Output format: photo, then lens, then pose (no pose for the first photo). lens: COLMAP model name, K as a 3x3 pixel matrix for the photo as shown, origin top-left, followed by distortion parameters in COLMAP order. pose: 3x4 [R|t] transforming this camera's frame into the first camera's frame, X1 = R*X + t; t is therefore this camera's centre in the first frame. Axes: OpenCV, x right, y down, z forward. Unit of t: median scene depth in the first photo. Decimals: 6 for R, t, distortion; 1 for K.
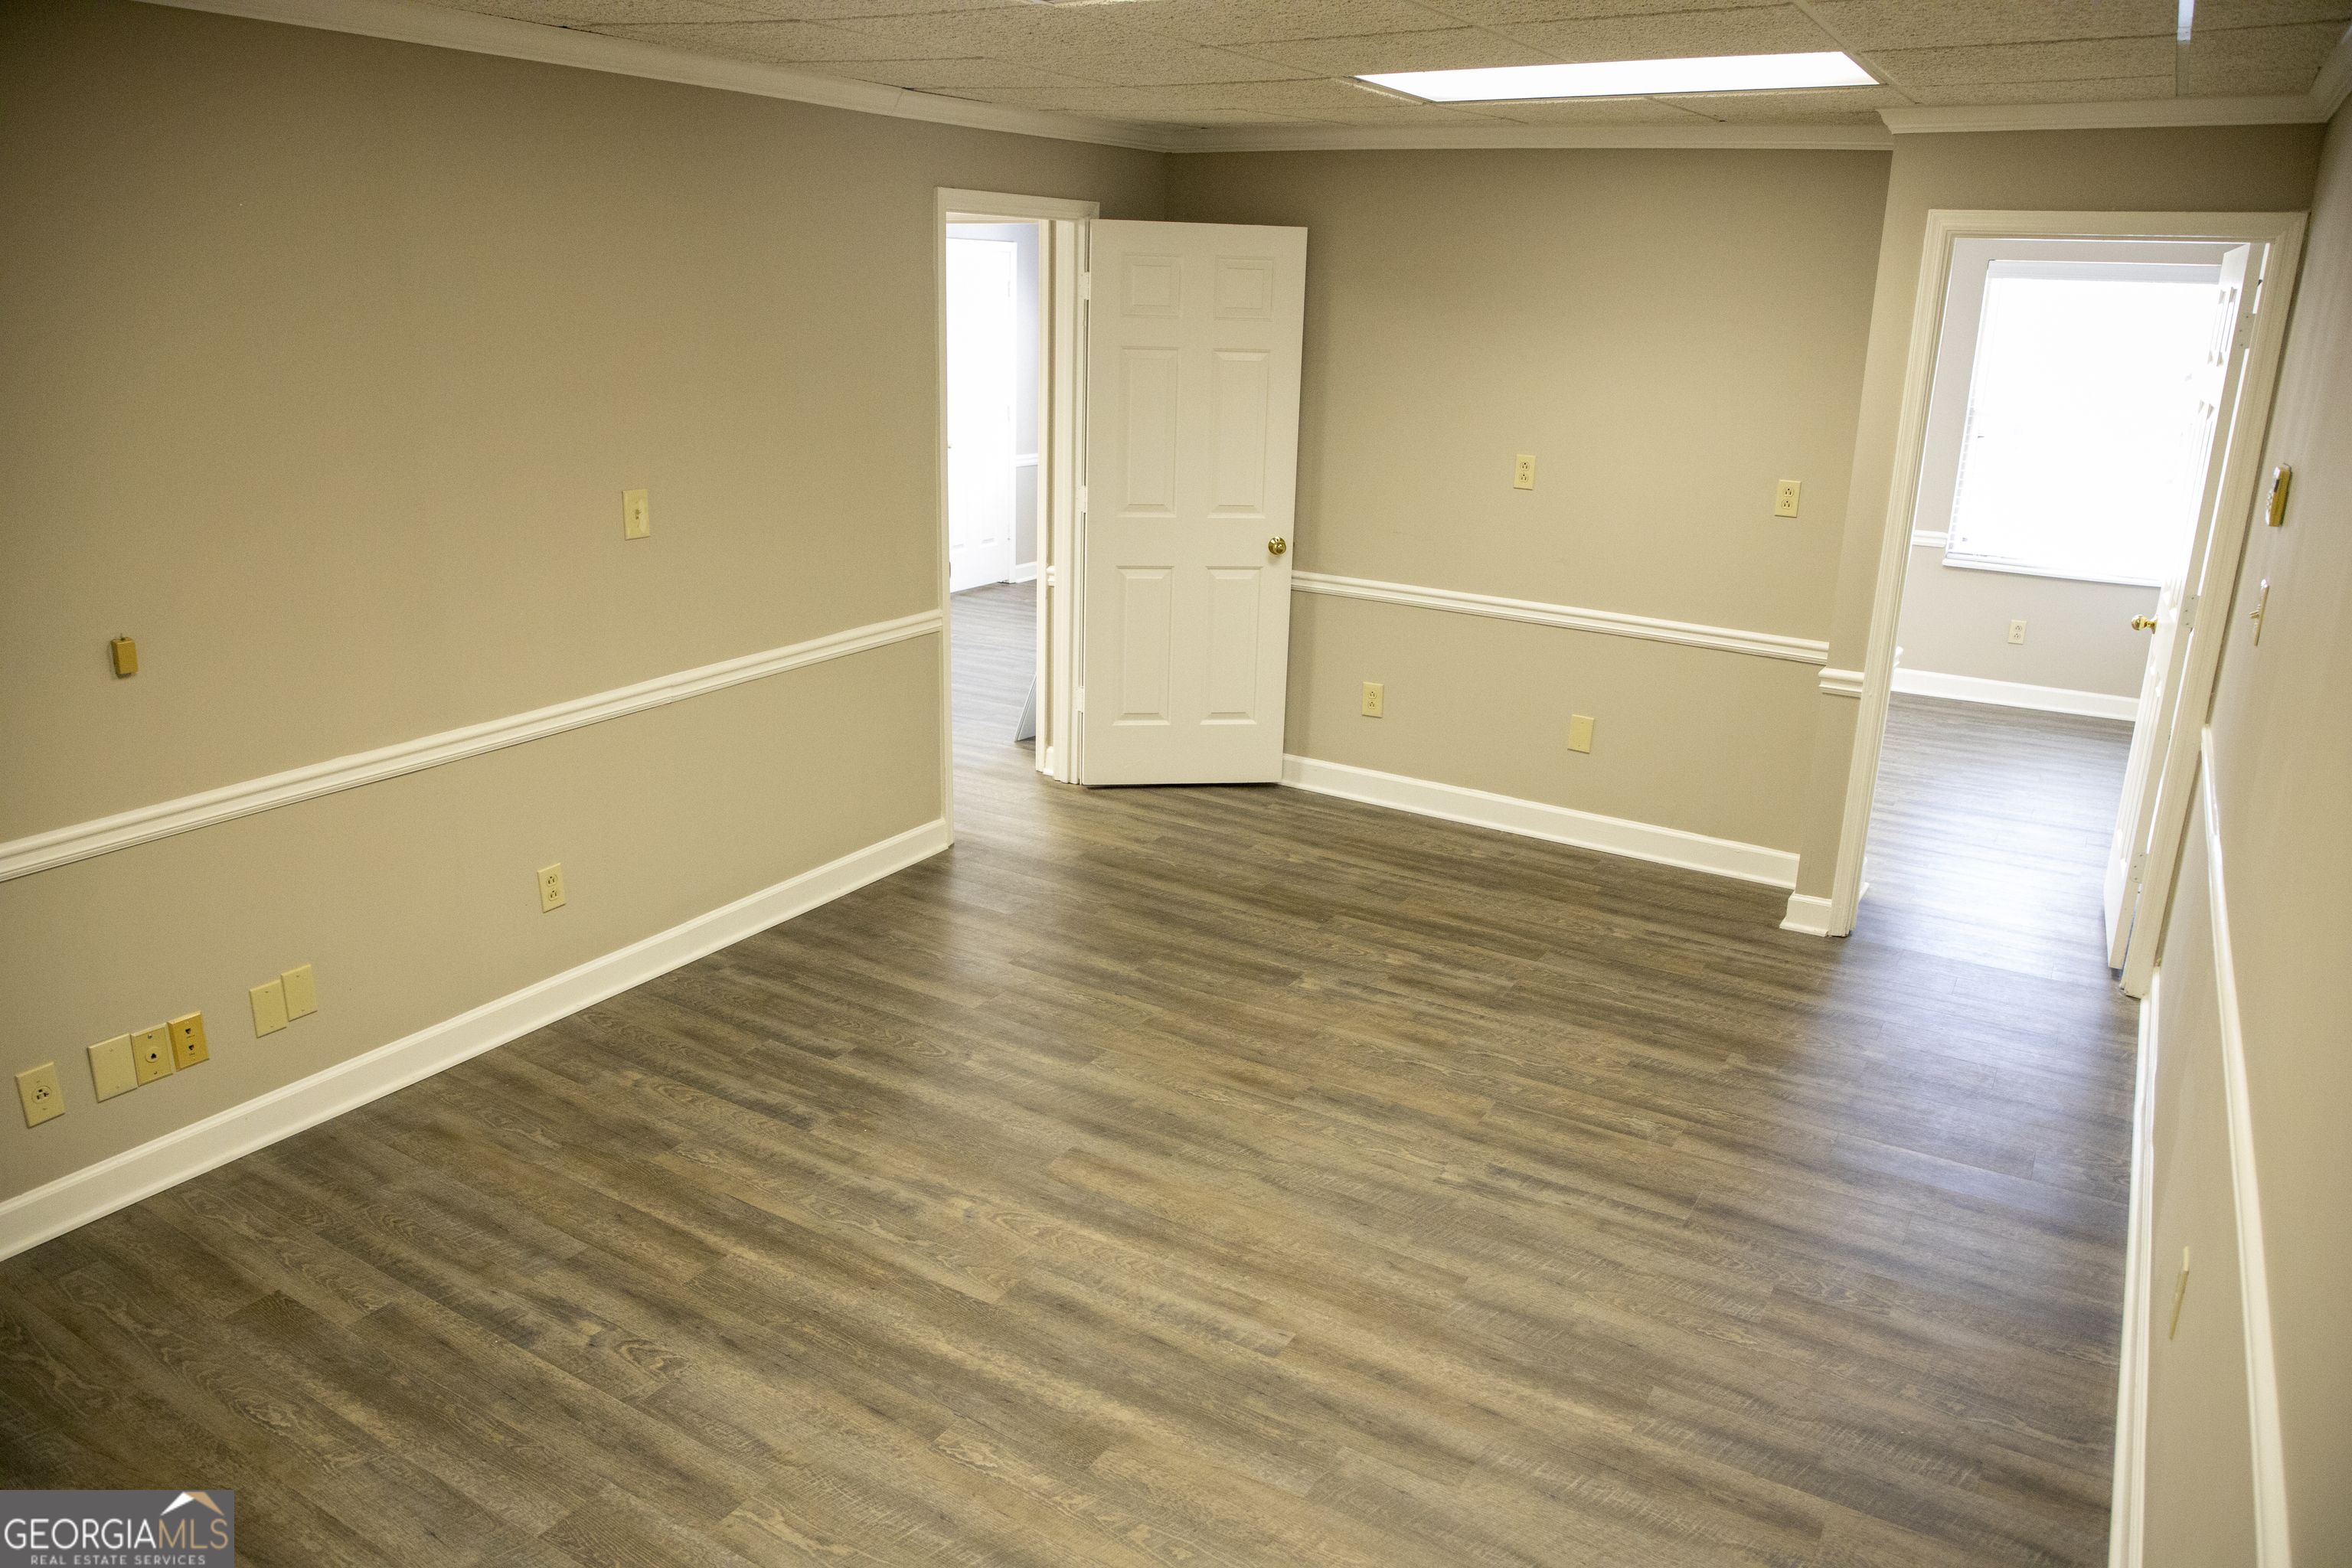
lens RADIAL K [[1725.1, 0, 1176.0], [0, 1725.1, 784.0], [0, 0, 1]] dist [-0.001368, 0.004229]
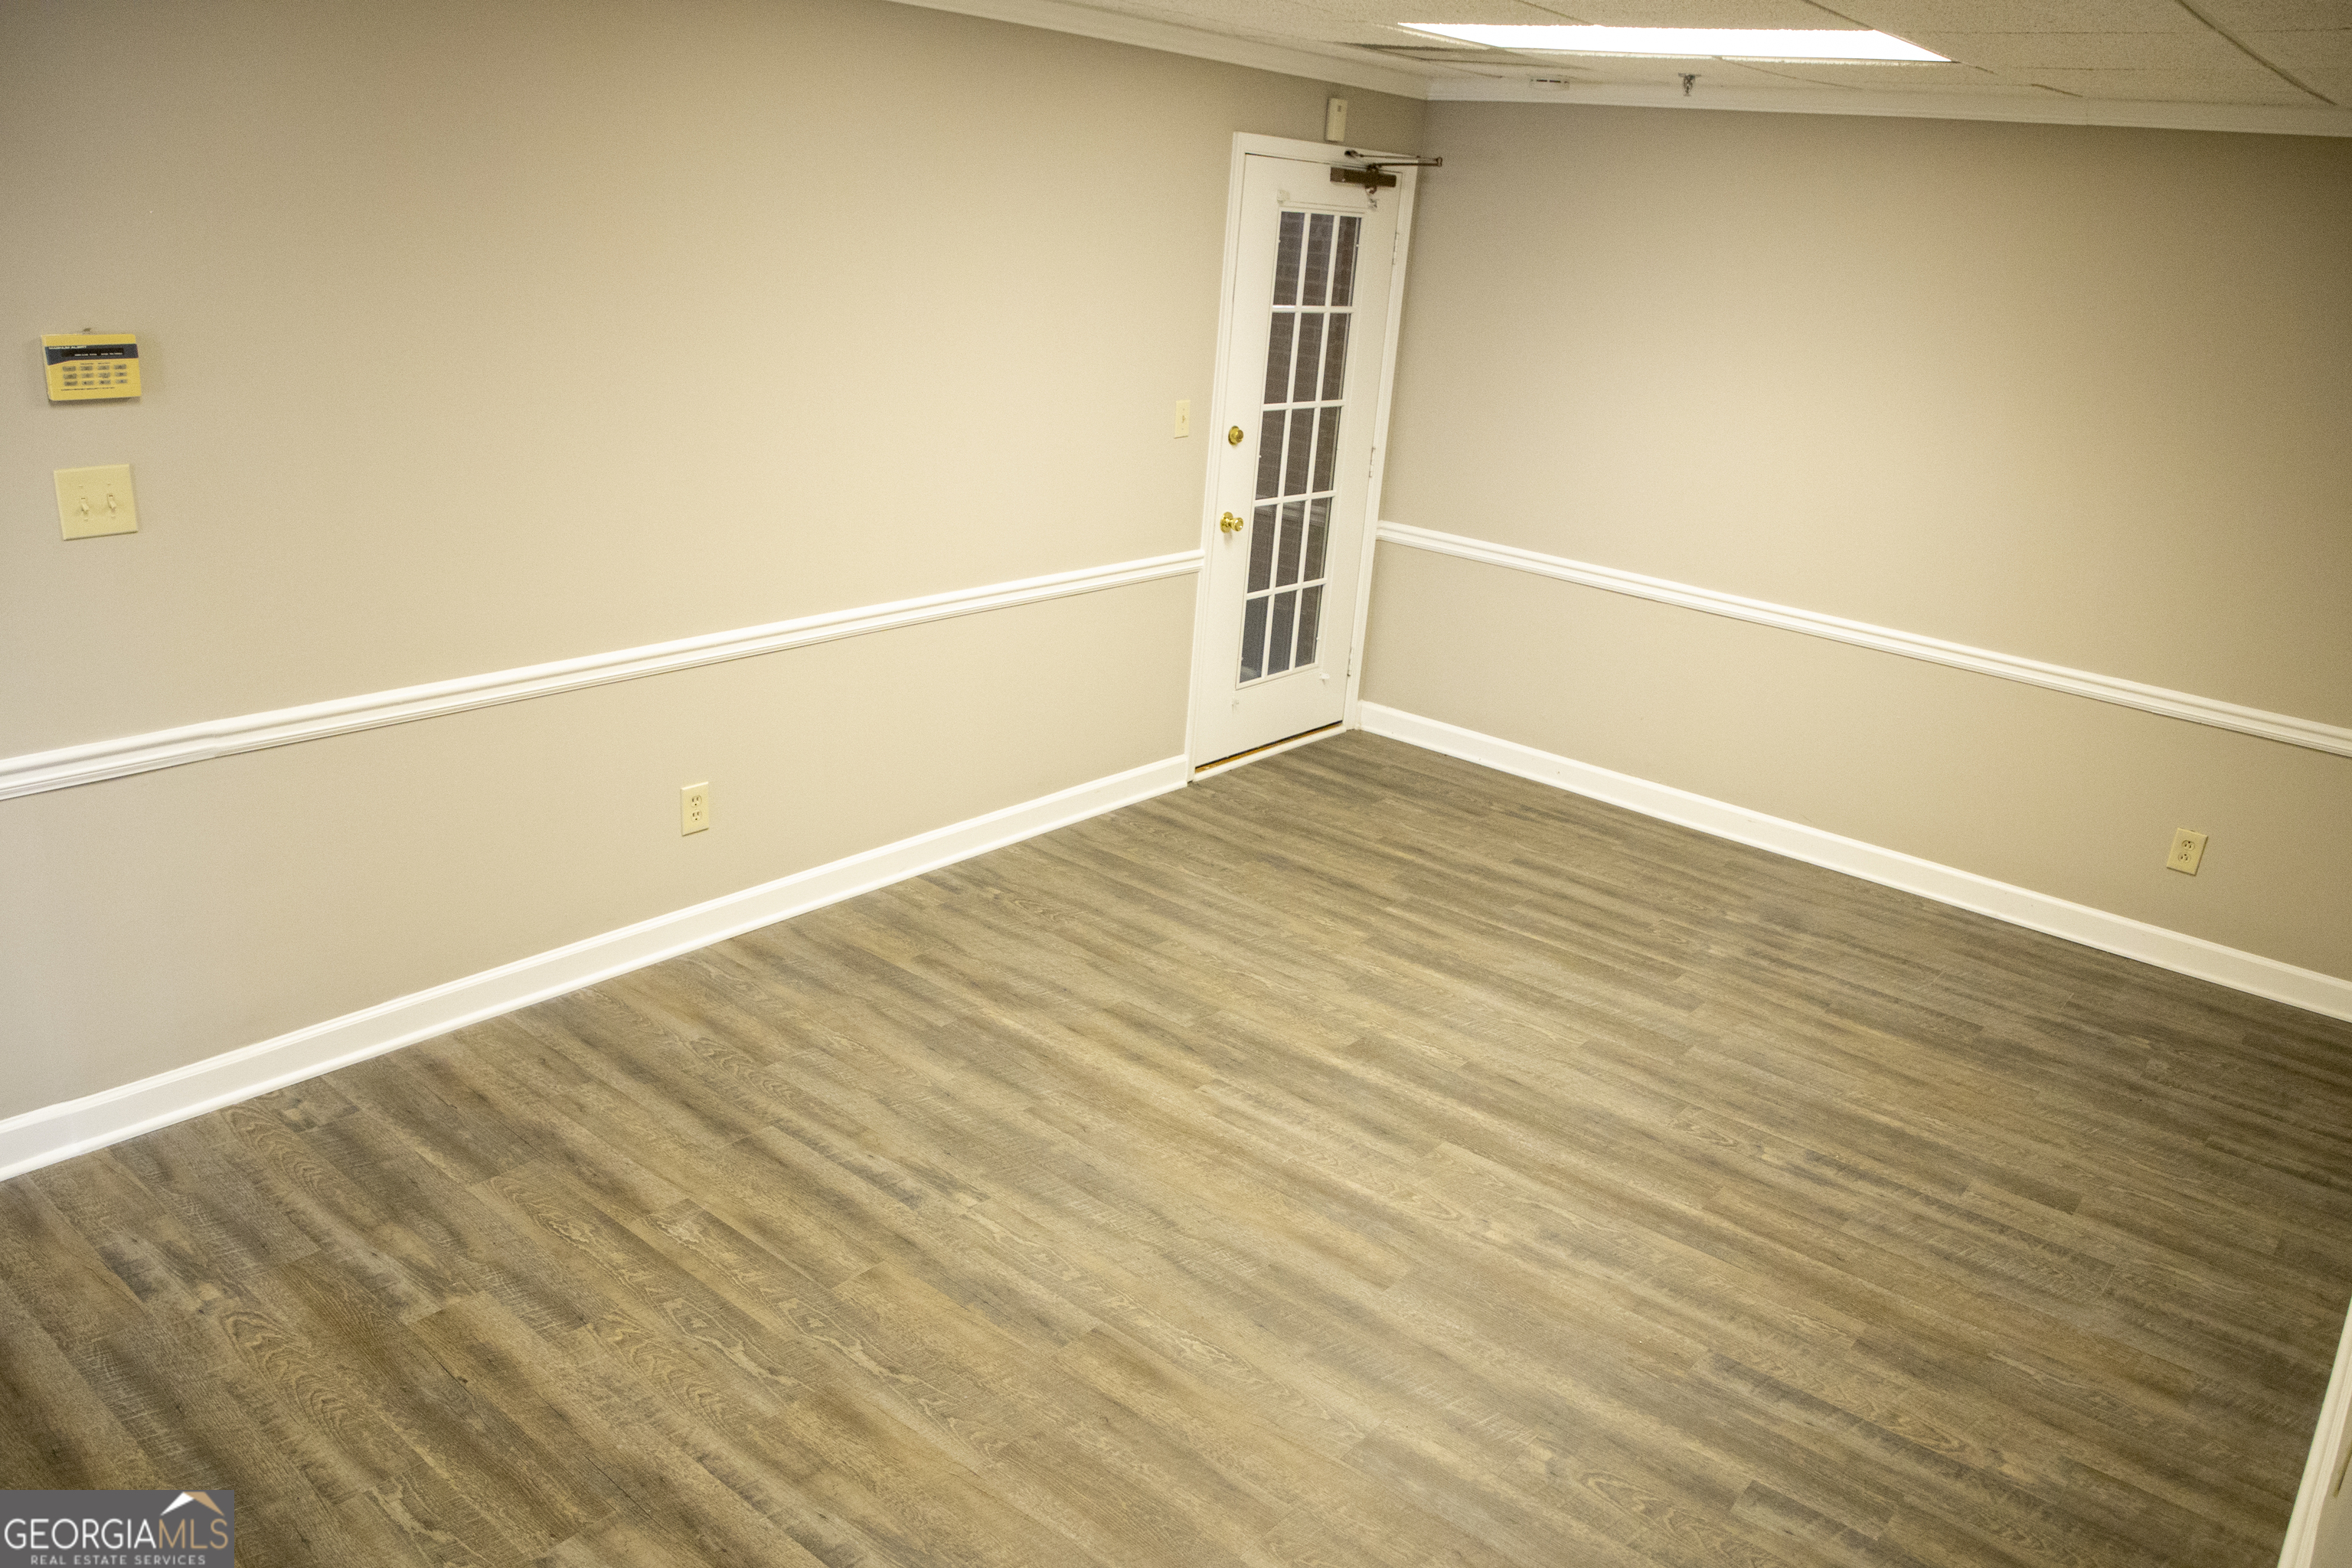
lens RADIAL K [[1725.1, 0, 1176.0], [0, 1725.1, 784.0], [0, 0, 1]] dist [-0.001368, 0.004229]
pose [[-0.984594, -0.142270, 0.101652, -0.010987], [-0.057807, 0.813515, 0.578663, -0.513633], [-0.165022, 0.563873, -0.809207, 1.689789]]
